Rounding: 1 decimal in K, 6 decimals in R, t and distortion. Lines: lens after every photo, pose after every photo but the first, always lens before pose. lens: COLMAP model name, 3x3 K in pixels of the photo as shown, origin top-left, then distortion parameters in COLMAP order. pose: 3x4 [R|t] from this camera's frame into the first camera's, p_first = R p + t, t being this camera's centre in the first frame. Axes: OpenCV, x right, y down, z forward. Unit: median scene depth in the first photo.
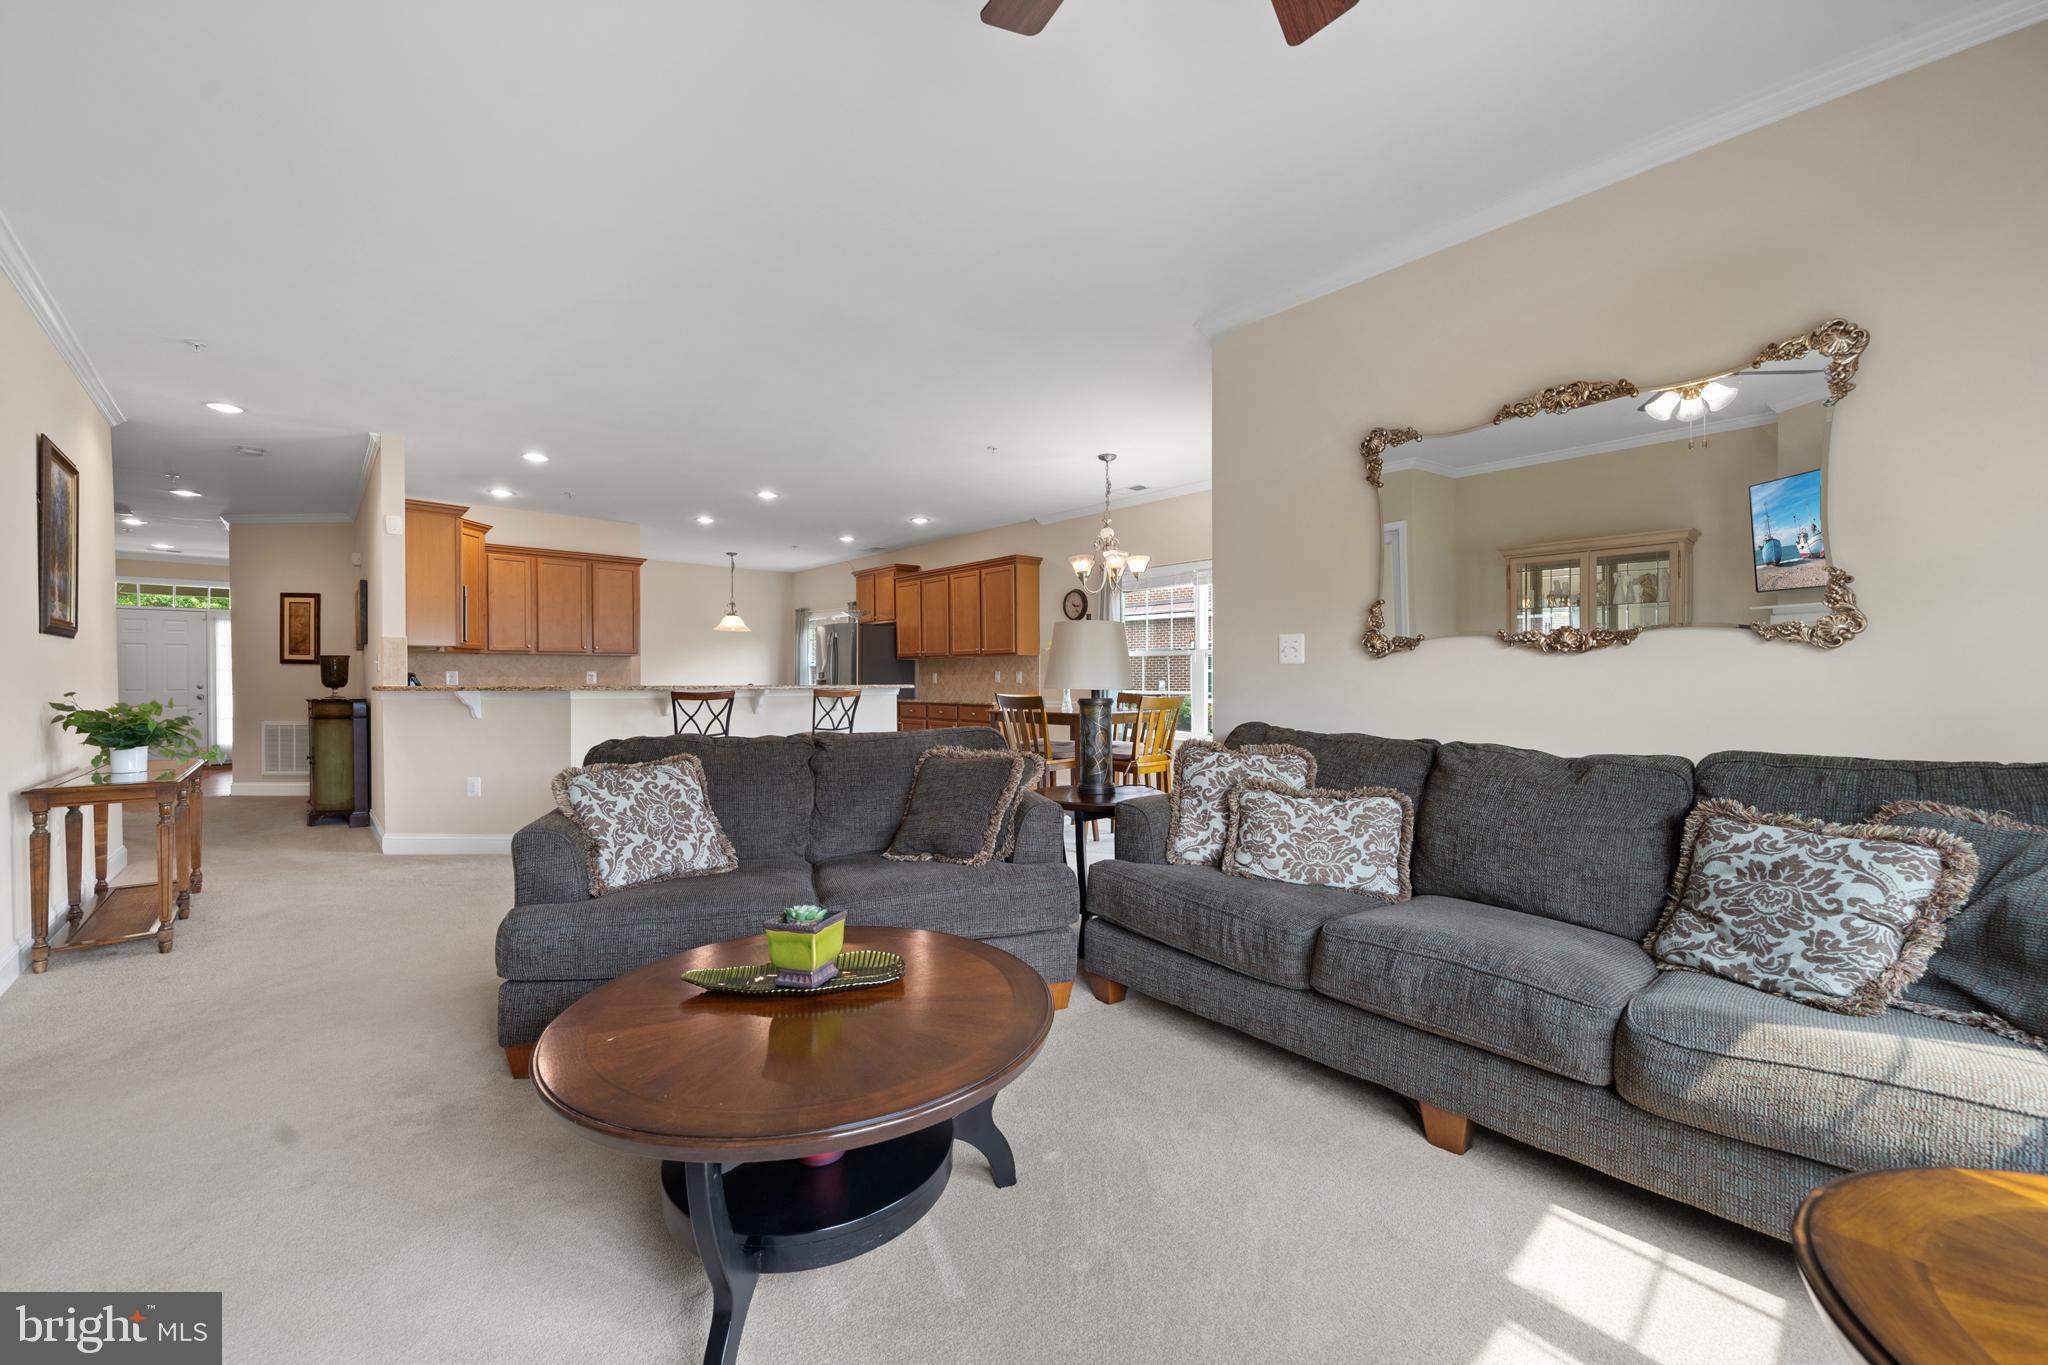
lens RADIAL K [[789.3, 0, 1030.0], [0, 789.3, 683.7], [0, 0, 1]] dist [0.008014, -0.002061]
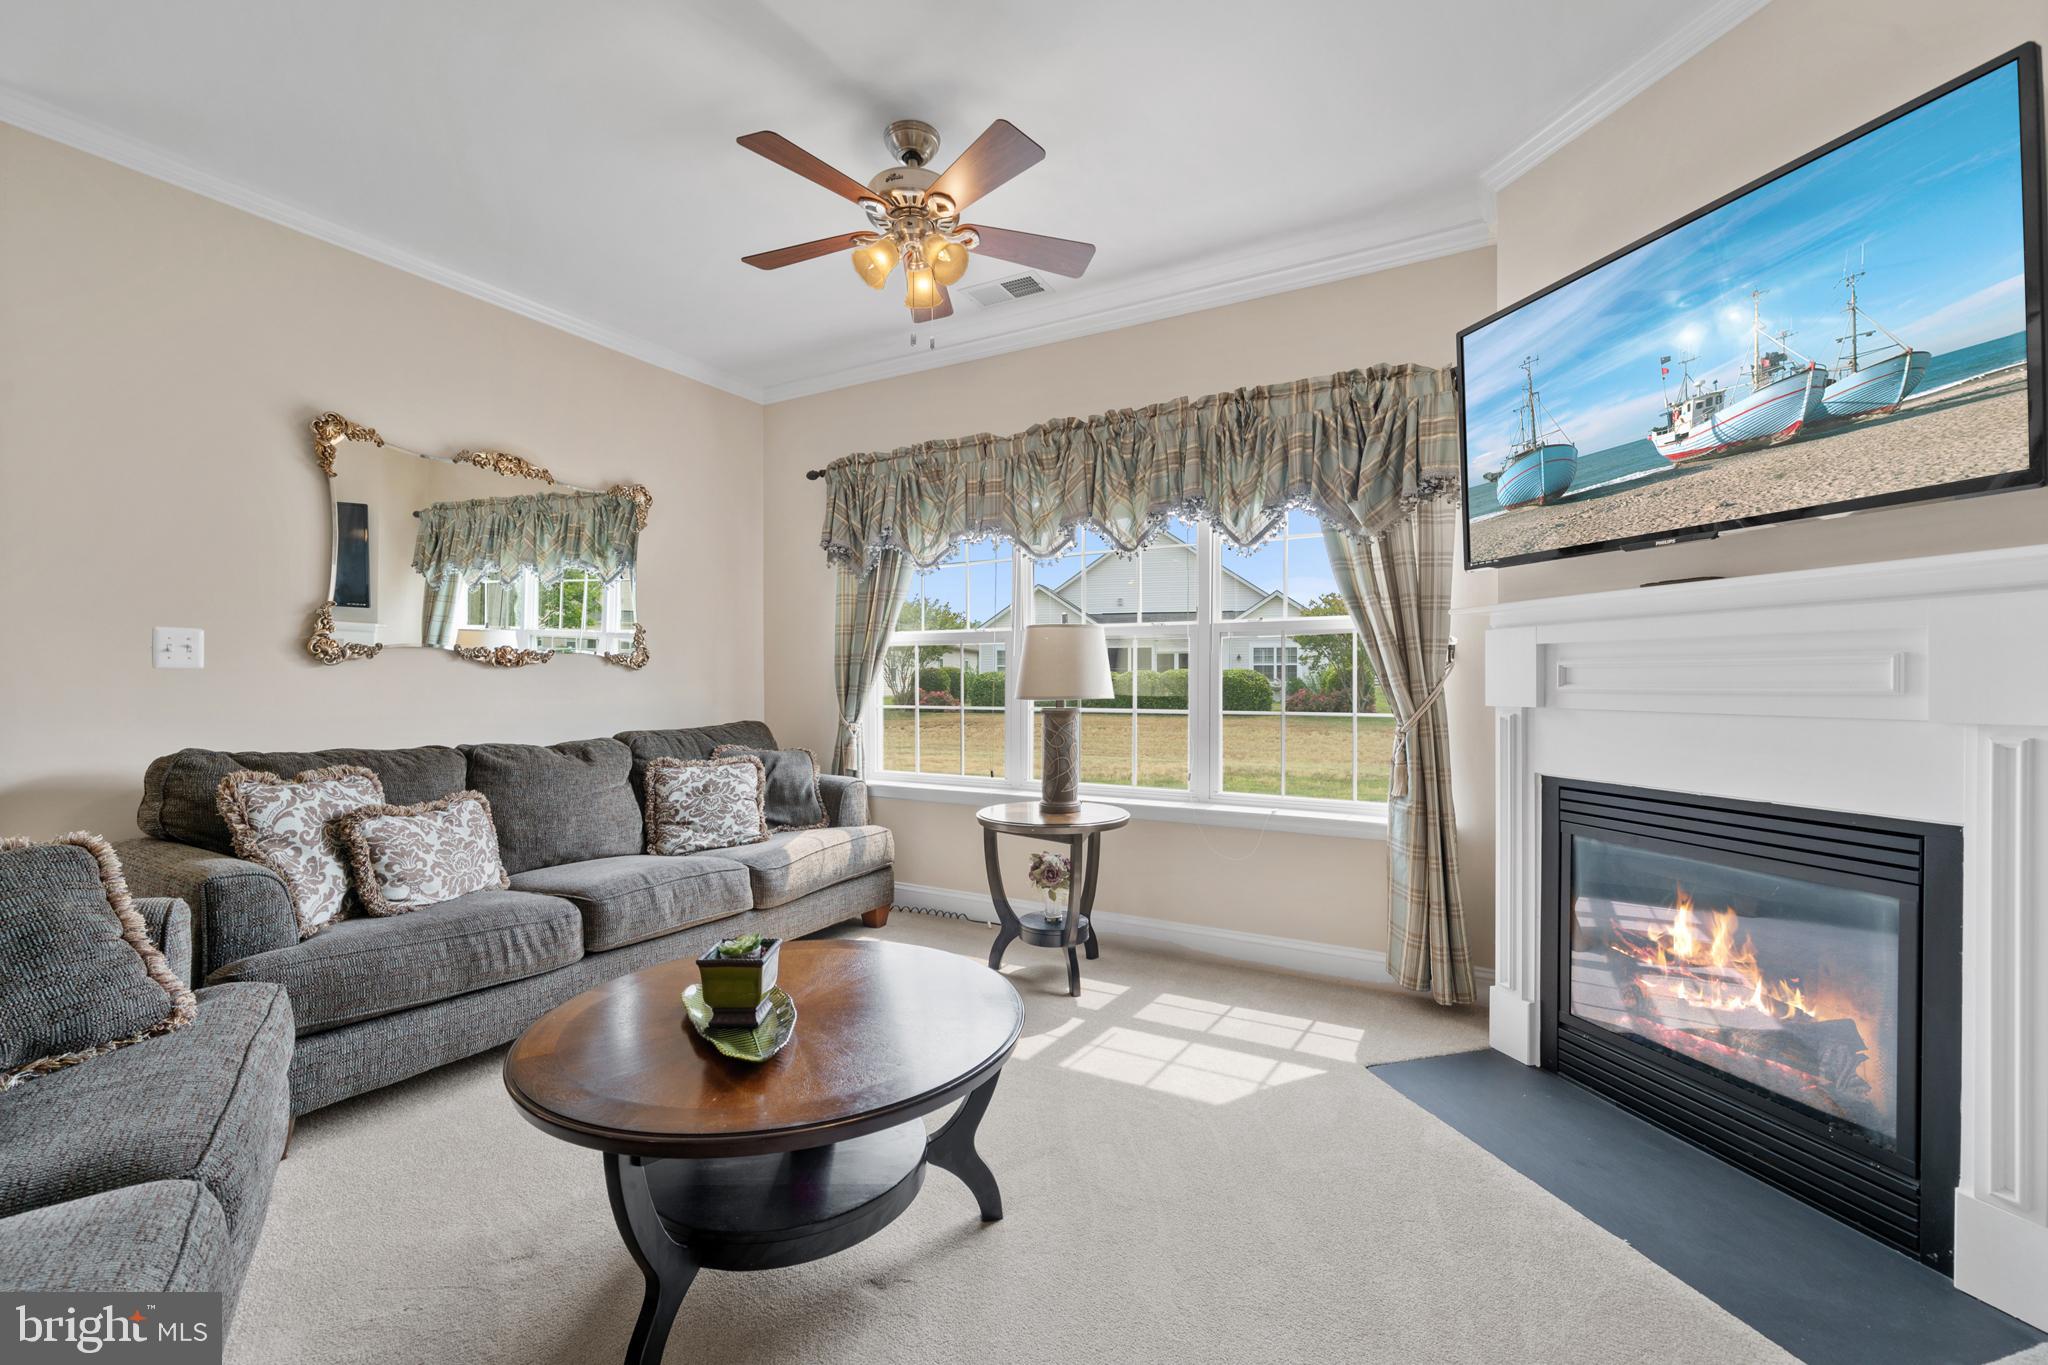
lens RADIAL K [[873.1, 0, 978.2], [0, 873.1, 683.5], [0, 0, 1]] dist [0.009261, -0.002368]
pose [[-0.291643, 0.001446, 0.956526, -0.354215], [0.005510, 0.999985, 0.000168, -0.003690], [-0.956511, 0.005319, -0.291646, 0.277681]]
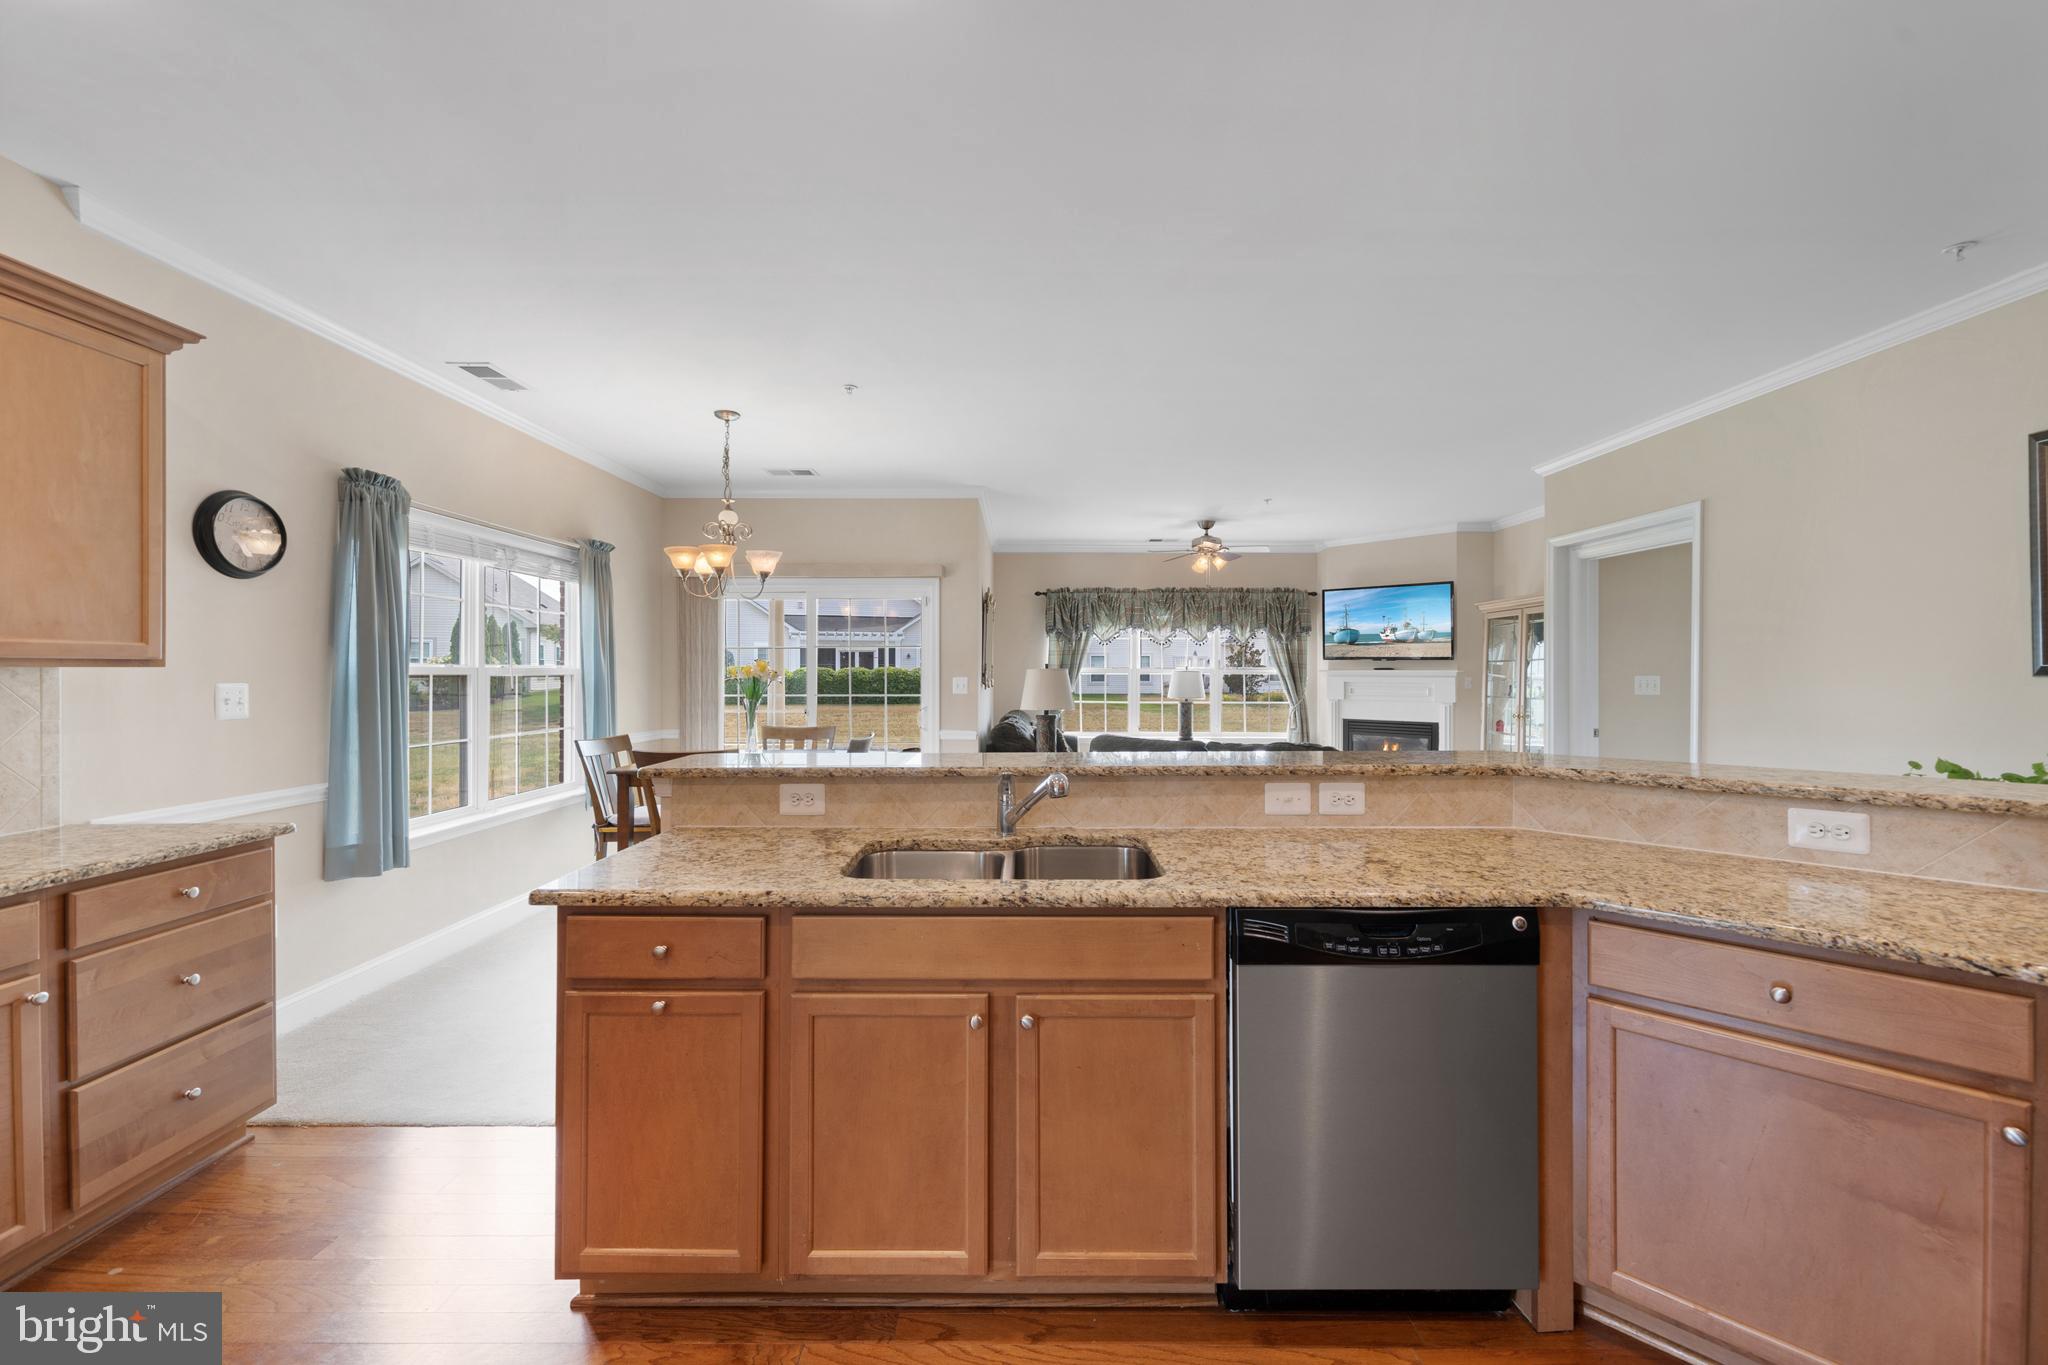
lens RADIAL K [[789.3, 0, 1022.2], [0, 789.3, 675.0], [0, 0, 1]] dist [0.008014, -0.002061]
pose [[-0.730334, 0.000919, 0.683089, -0.540822], [0.005517, 0.999974, 0.004553, -0.039464], [-0.683068, 0.007094, -0.730321, 1.199975]]
